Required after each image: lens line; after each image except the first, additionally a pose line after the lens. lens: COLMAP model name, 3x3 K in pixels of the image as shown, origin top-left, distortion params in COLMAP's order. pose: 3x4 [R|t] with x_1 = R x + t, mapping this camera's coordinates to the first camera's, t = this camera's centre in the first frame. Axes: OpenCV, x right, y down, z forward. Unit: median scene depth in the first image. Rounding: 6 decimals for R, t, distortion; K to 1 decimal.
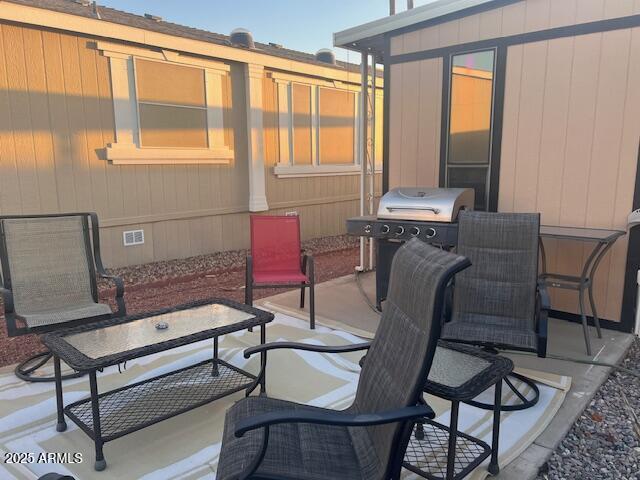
lens RADIAL K [[477.0, 0, 323.9], [0, 477.0, 244.1], [0, 0, 1]] dist [0.071117, -0.081876]
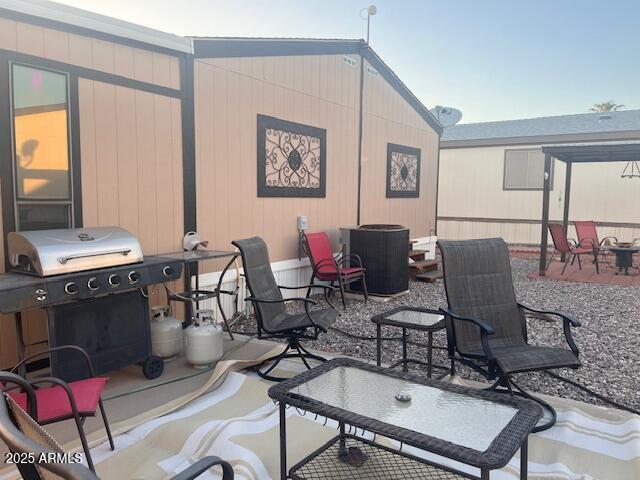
lens RADIAL K [[477.0, 0, 323.9], [0, 477.0, 244.1], [0, 0, 1]] dist [0.071117, -0.081876]
pose [[-0.153684, -0.090456, 0.983971, -0.644101], [0.168789, 0.978762, 0.116340, -0.116254], [-0.973597, 0.183963, -0.135152, 0.708769]]
